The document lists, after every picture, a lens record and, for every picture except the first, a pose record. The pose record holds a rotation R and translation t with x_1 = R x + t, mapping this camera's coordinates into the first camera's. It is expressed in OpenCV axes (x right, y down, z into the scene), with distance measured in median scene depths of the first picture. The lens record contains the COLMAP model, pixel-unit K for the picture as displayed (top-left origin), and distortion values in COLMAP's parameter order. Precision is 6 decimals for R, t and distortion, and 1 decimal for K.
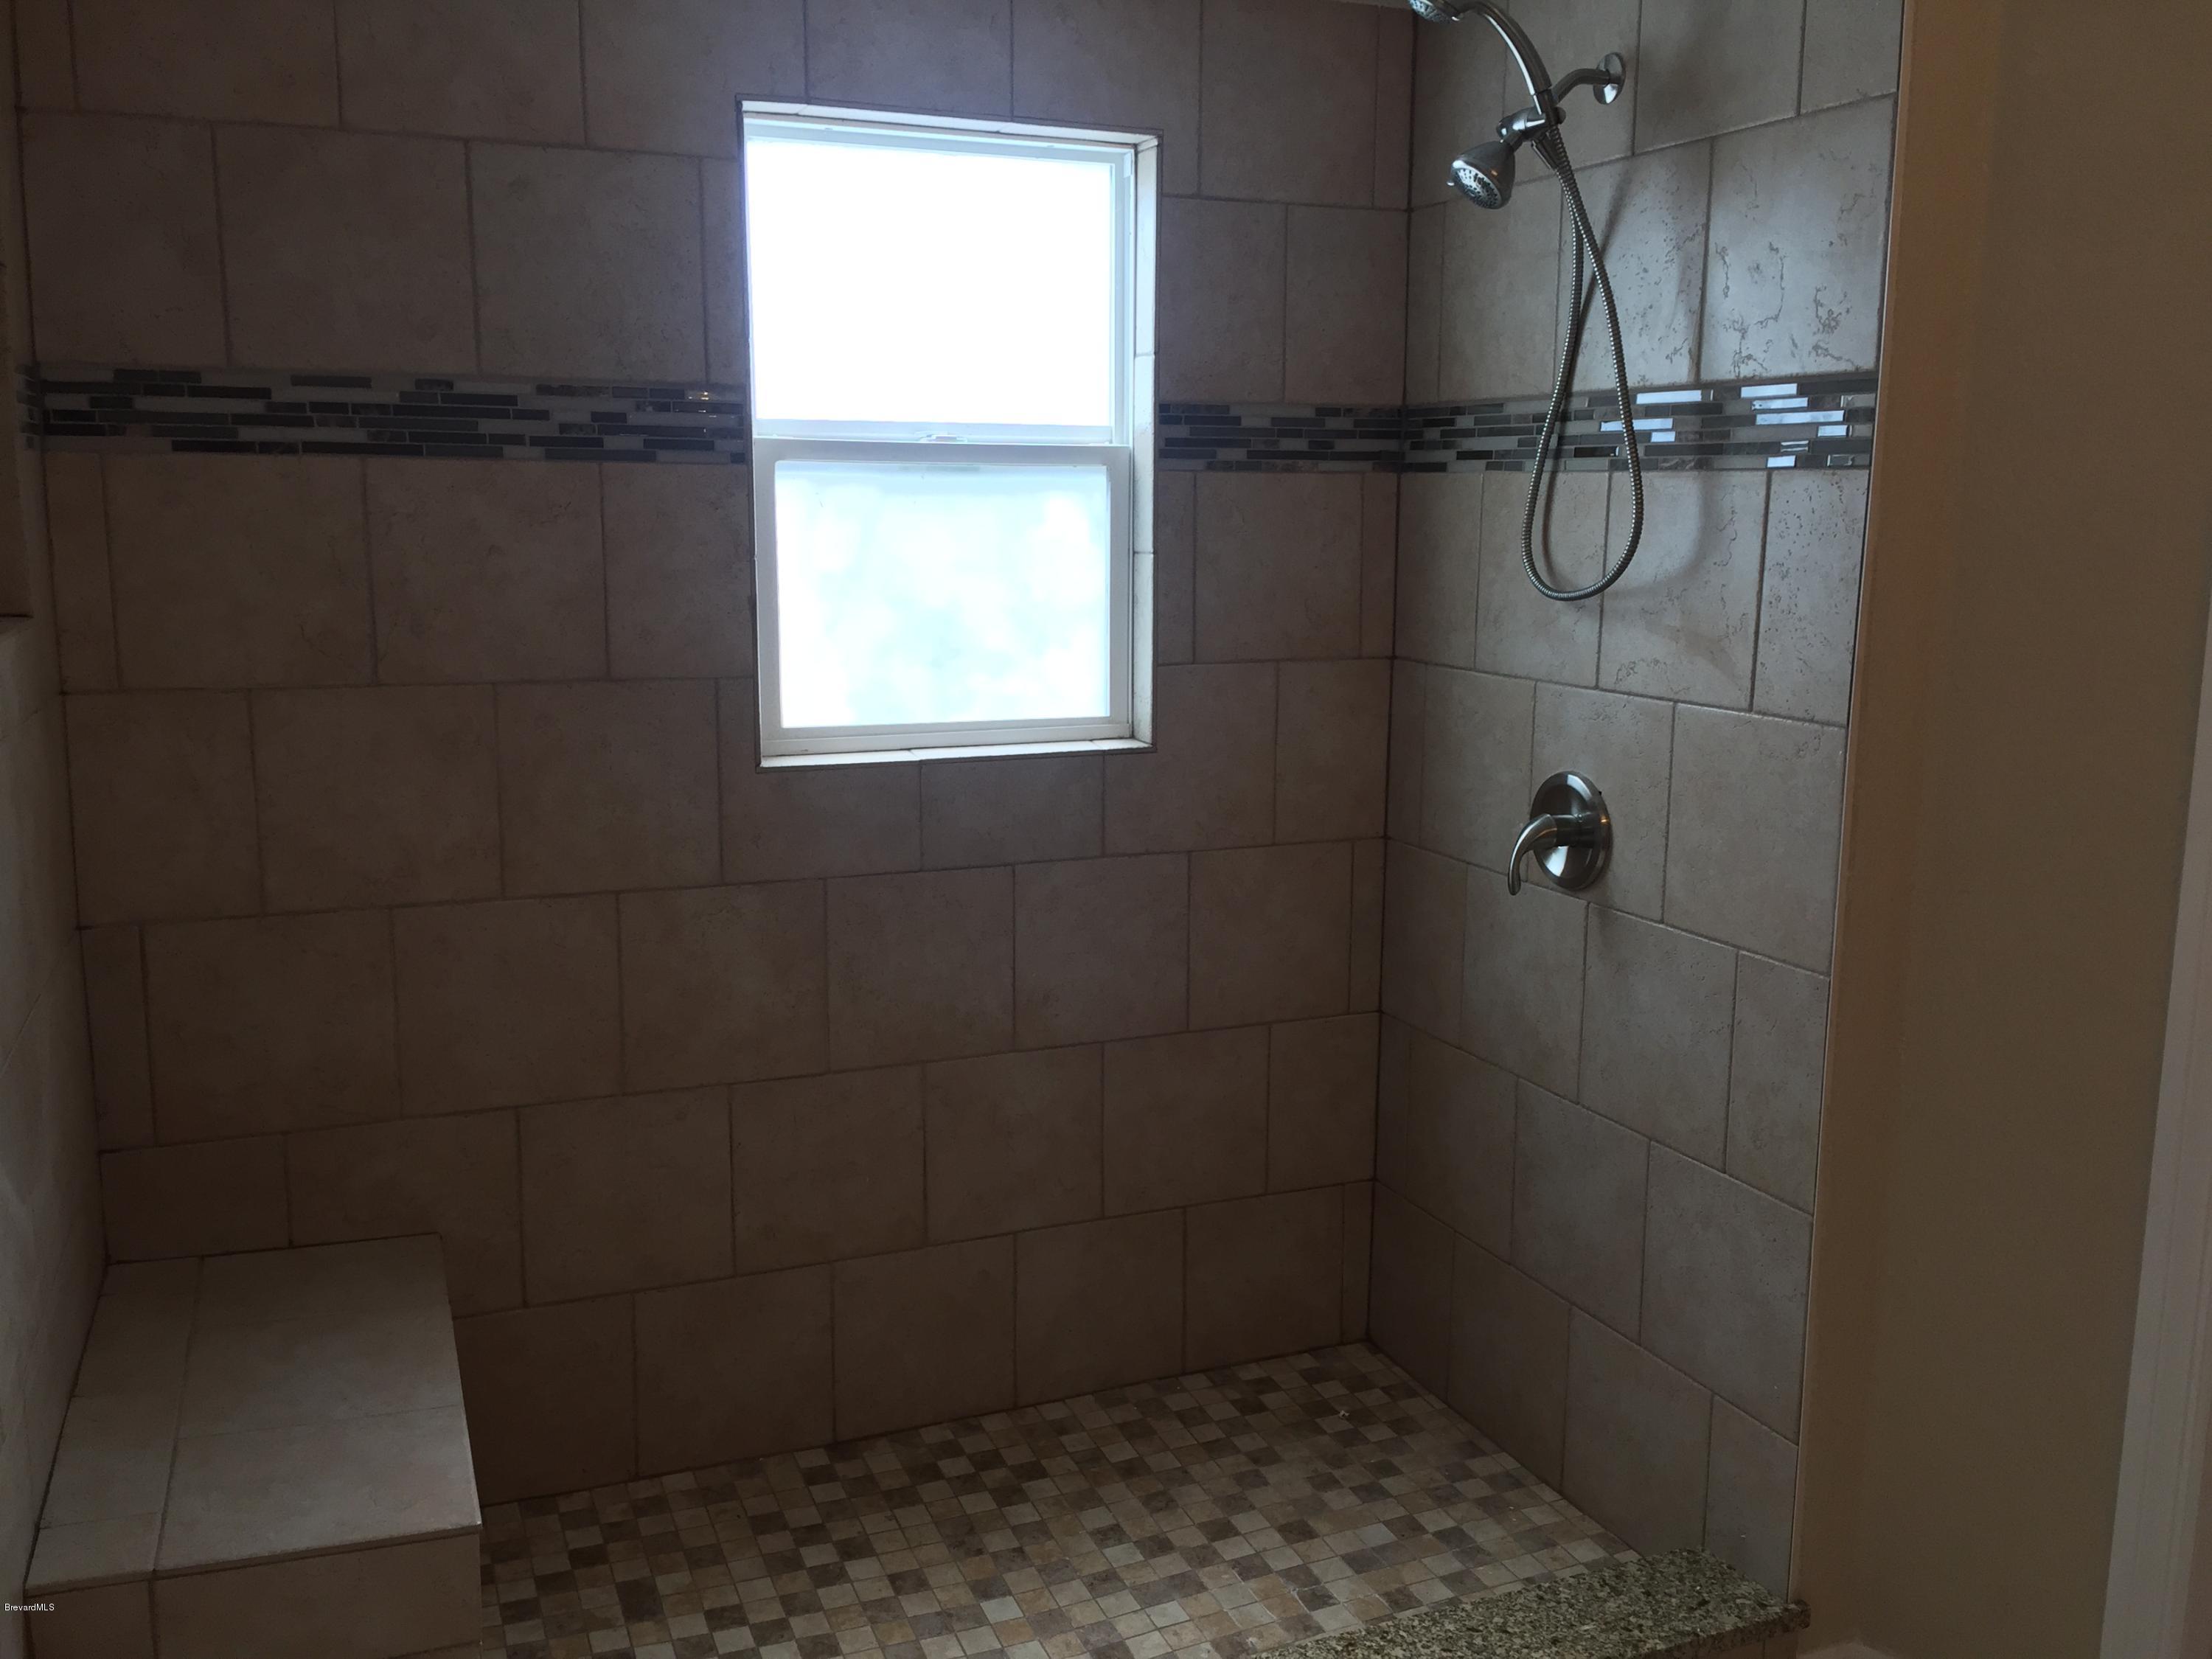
lens RADIAL K [[1925.3, 0, 1100.6], [0, 1925.3, 828.7], [0, 0, 1]] dist [0.099374, -0.140309]
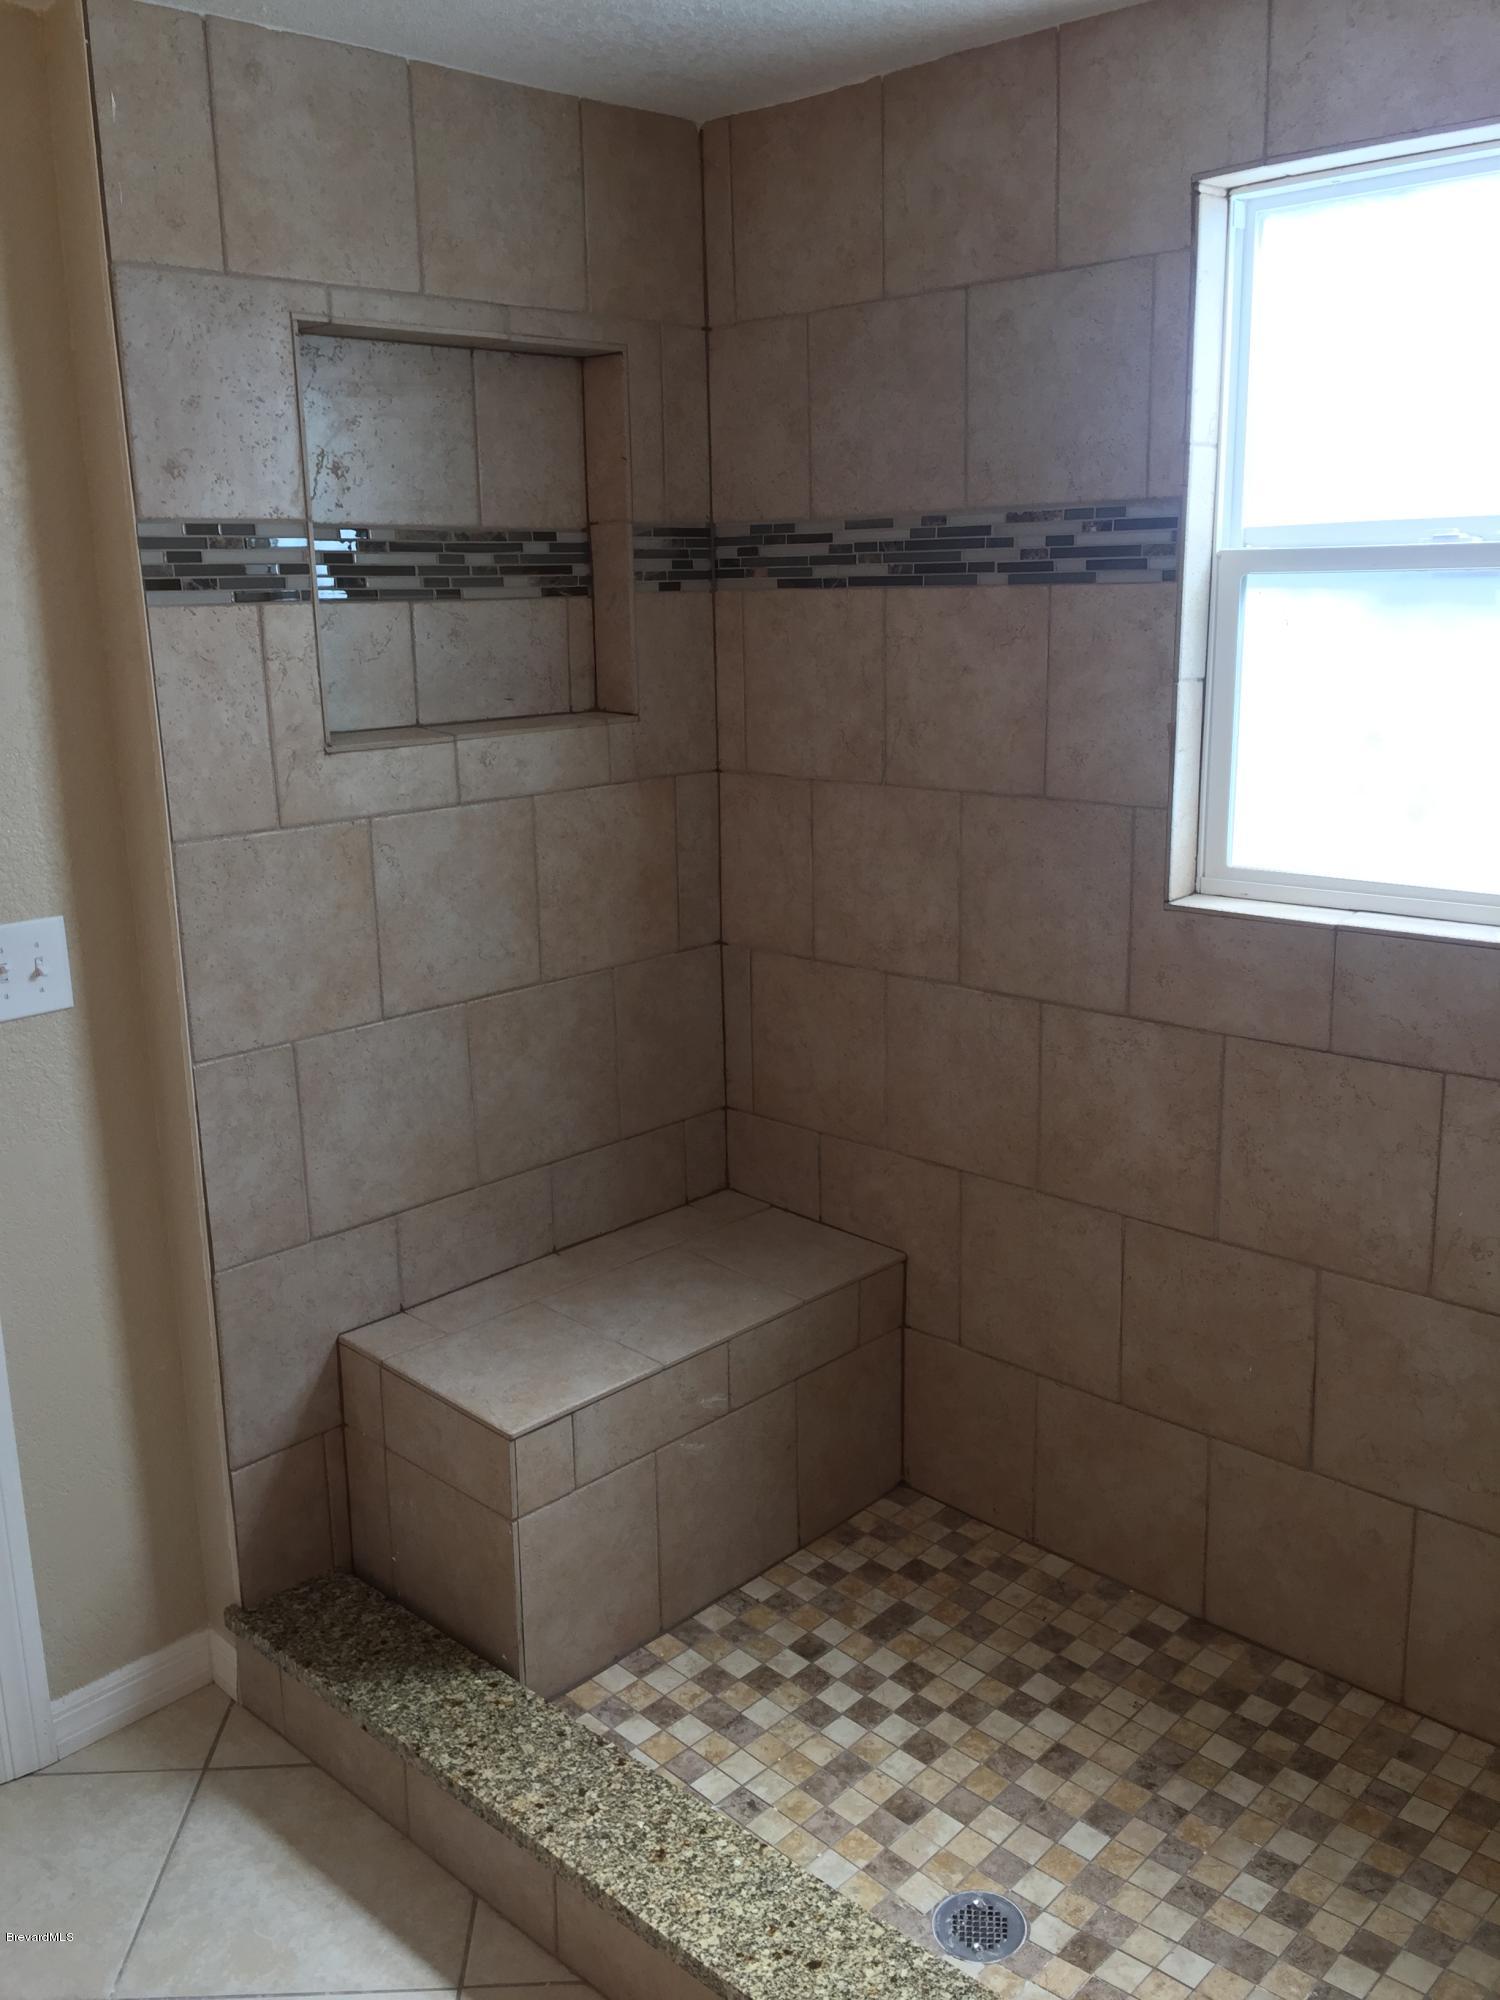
lens RADIAL K [[1740.8, 0, 738.6], [0, 1740.8, 996.8], [0, 0, 1]] dist [0.099374, -0.140309]
pose [[0.401402, 0.200196, -0.893755, 0.543762], [-0.128552, 0.978474, 0.161437, -0.103853], [0.906835, 0.050093, 0.418498, 0.470608]]
